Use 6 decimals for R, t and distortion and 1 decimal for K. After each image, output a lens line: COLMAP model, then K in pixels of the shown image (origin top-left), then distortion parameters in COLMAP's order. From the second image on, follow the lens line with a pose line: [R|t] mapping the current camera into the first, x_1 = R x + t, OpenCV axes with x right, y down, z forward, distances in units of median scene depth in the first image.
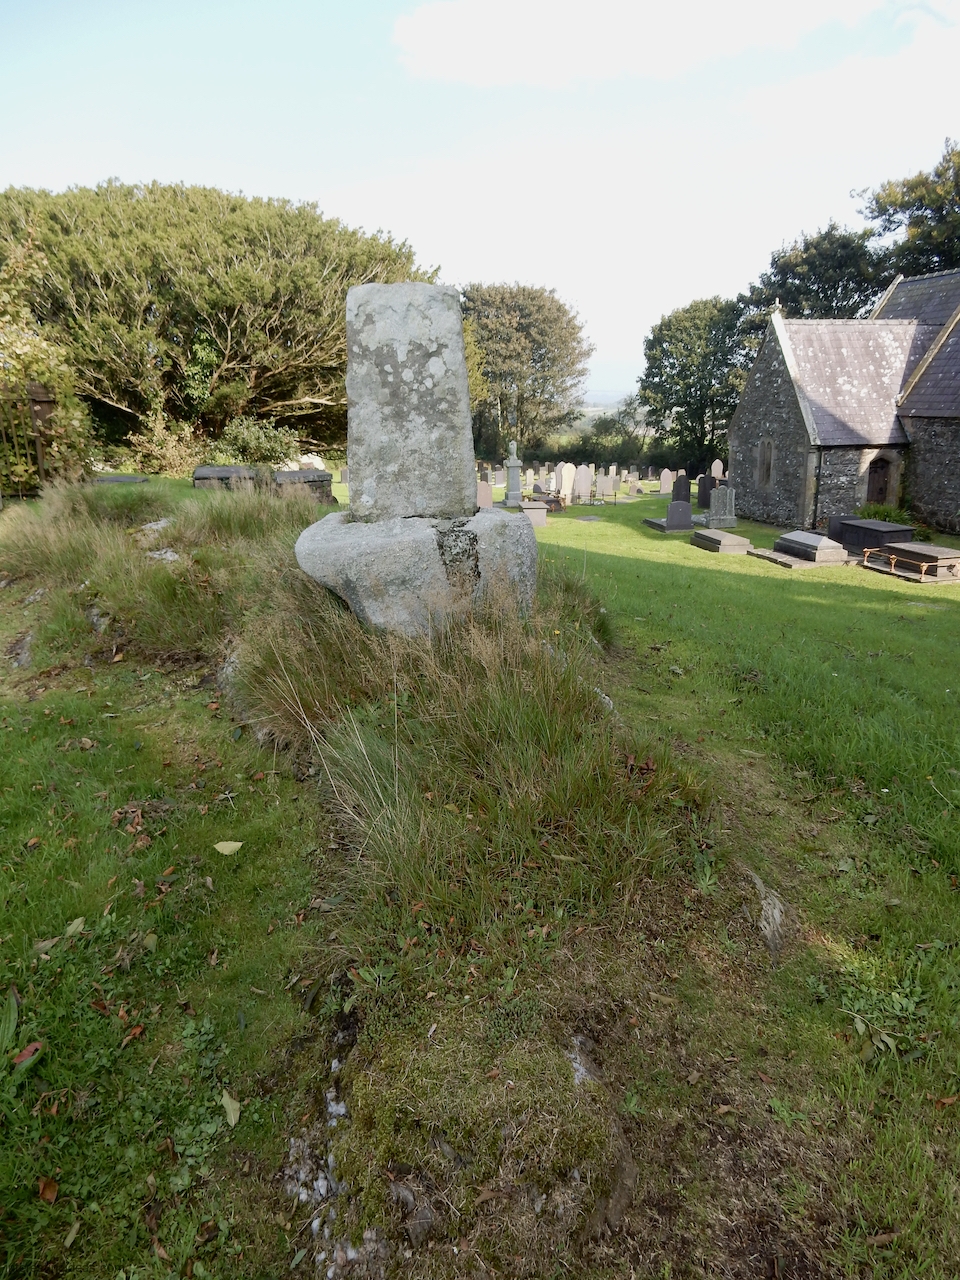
lens RADIAL K [[929.9, 0, 479.5], [0, 929.9, 641.1], [0, 0, 1]] dist [-0.024805, 0.014924]
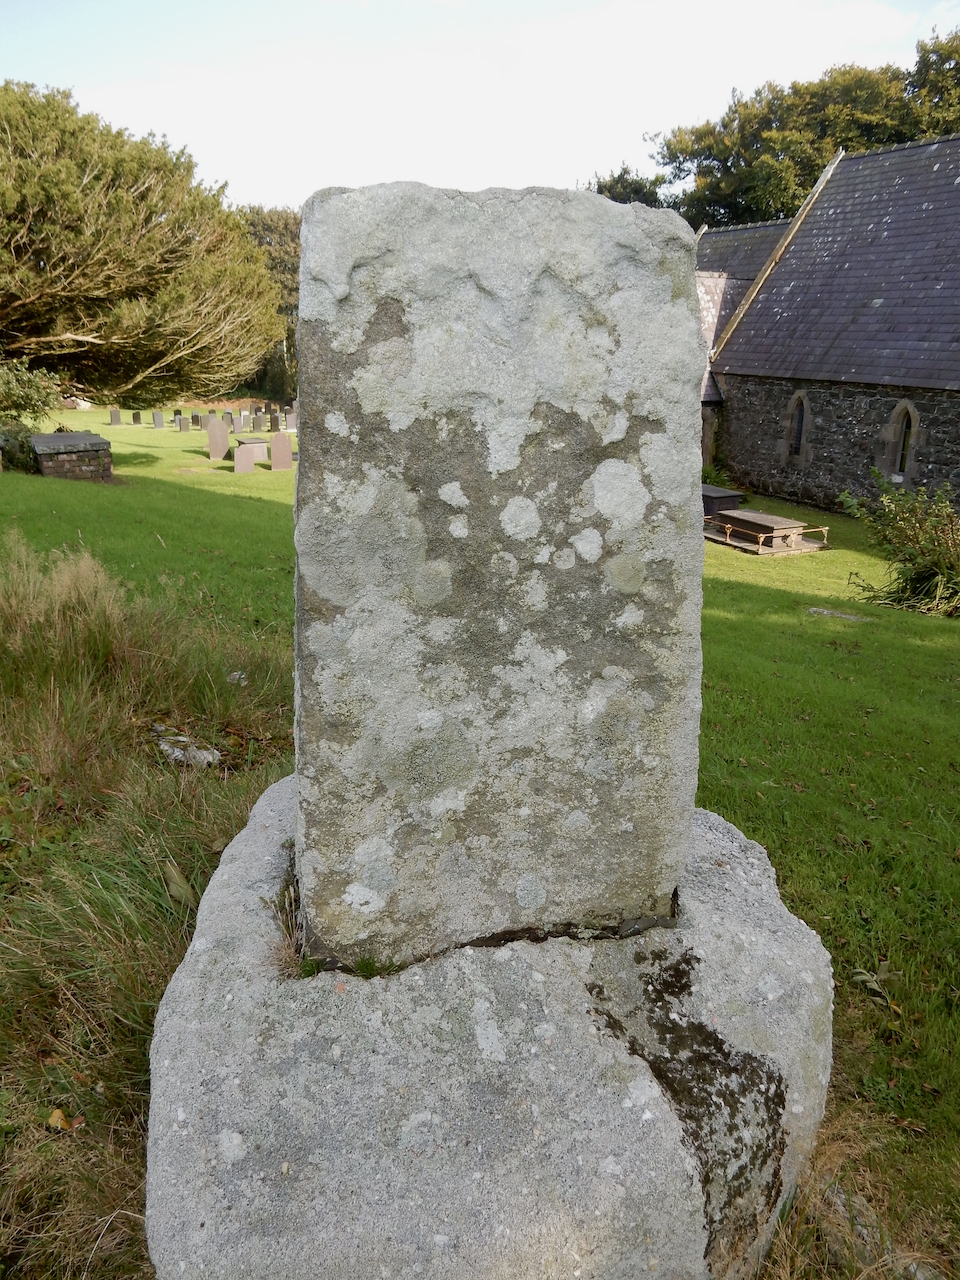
lens RADIAL K [[929.9, 0, 477.6], [0, 929.9, 643.1], [0, 0, 1]] dist [-0.024805, 0.014924]
pose [[0.974838, -0.035064, 0.220140, -0.021605], [0.020341, 0.997423, 0.068795, -0.037303], [-0.221985, -0.062586, 0.973039, 0.100007]]
